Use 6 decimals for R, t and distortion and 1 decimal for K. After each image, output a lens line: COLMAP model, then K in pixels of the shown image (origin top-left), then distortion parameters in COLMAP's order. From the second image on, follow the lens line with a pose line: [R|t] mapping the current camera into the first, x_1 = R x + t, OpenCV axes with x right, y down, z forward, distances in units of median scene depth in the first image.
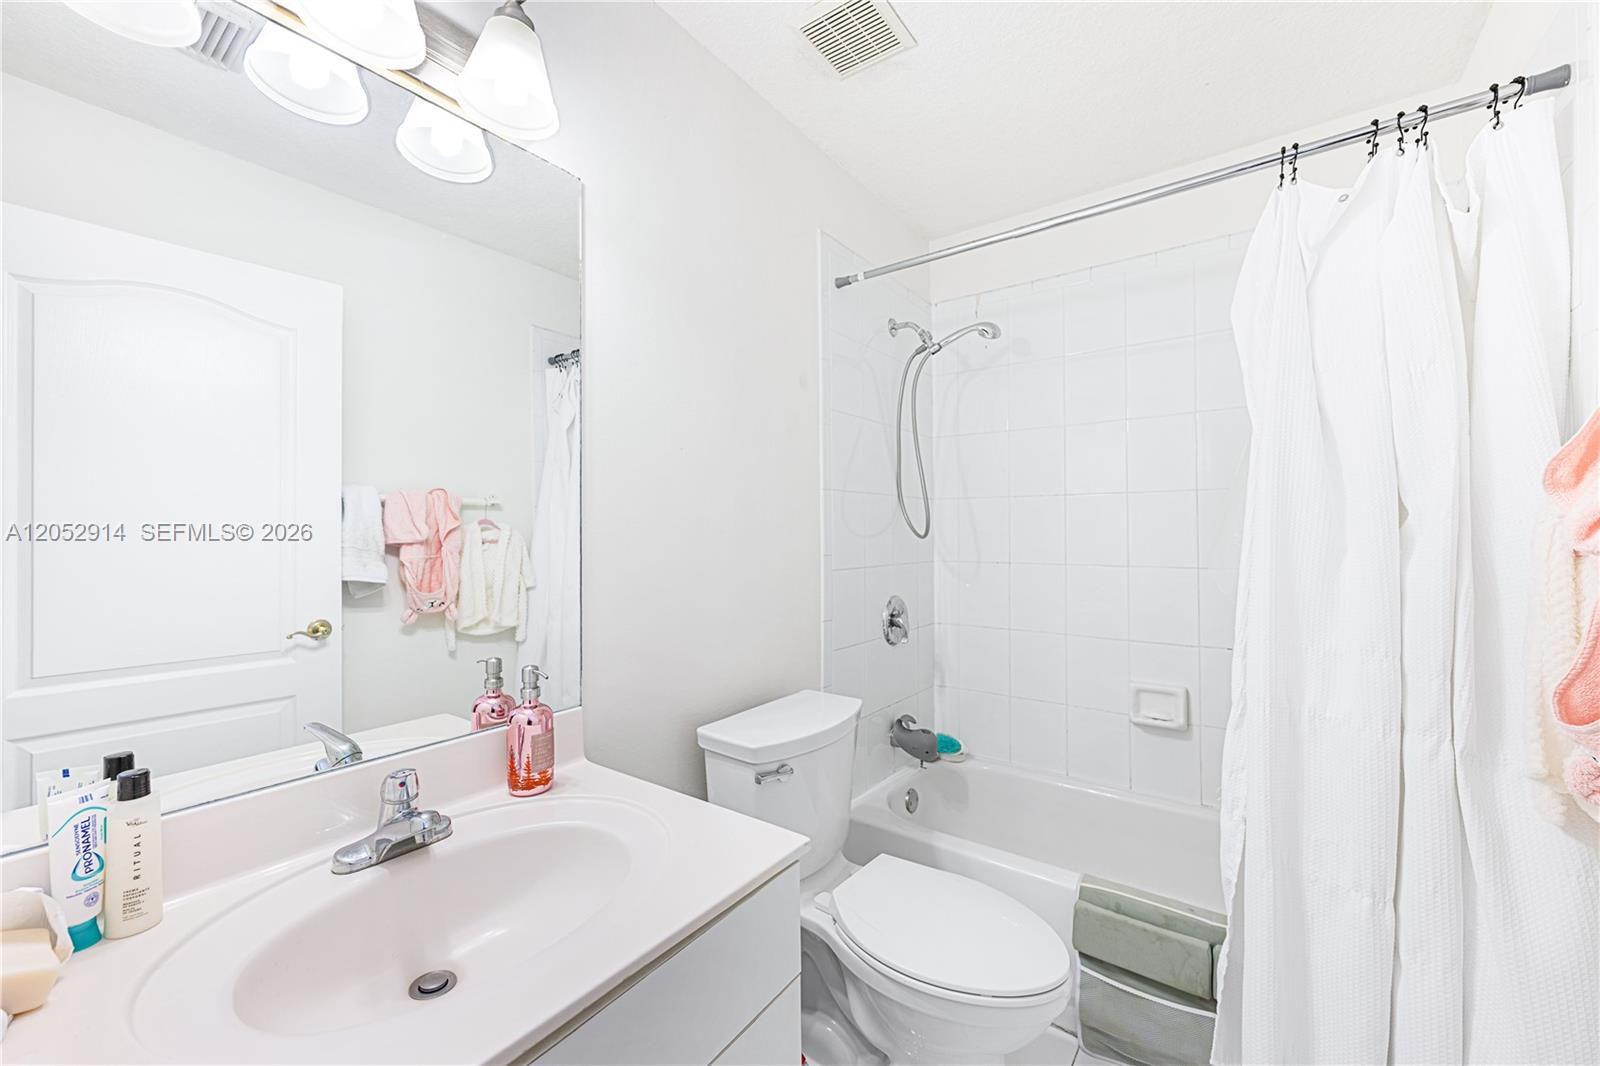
lens RADIAL K [[631.3, 0, 805.3], [0, 631.3, 531.1], [0, 0, 1]] dist [0.003443, -0.000077]
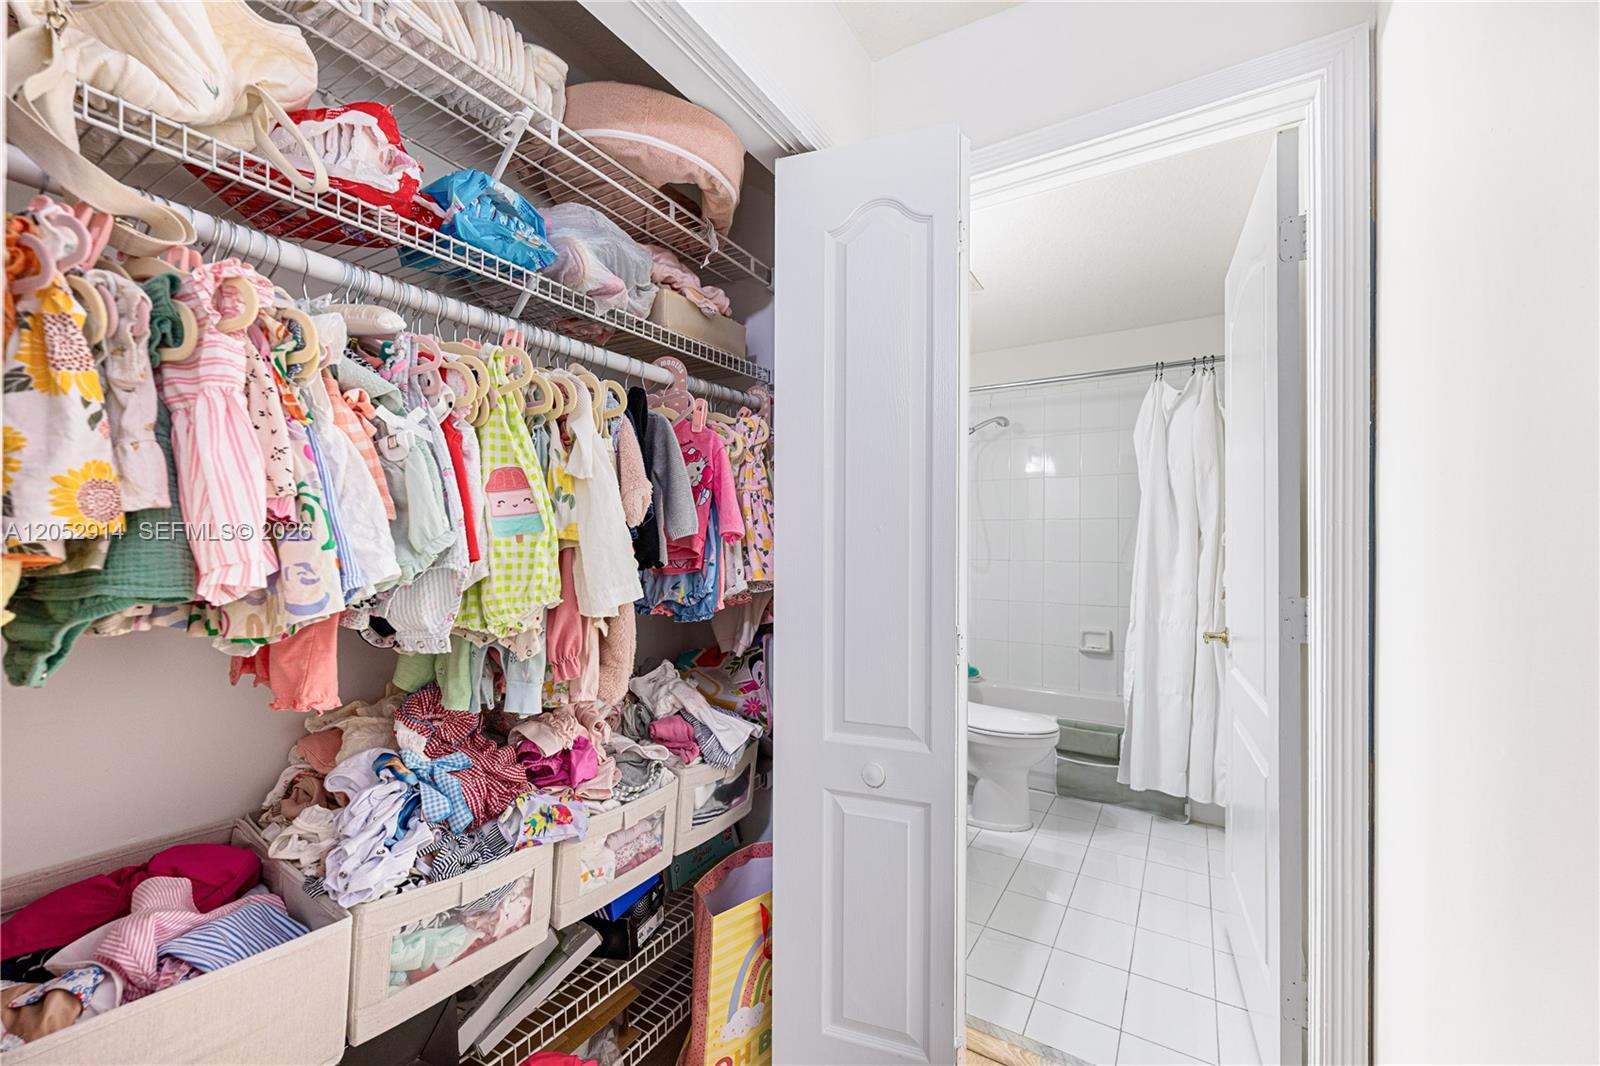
lens RADIAL K [[631.3, 0, 796.3], [0, 631.3, 538.4], [0, 0, 1]] dist [0.003443, -0.000077]
pose [[0.997358, 0.020136, 0.069801, -0.546411], [-0.019627, 0.999776, -0.007975, 0.028291], [-0.069946, 0.006584, 0.997529, -0.952628]]
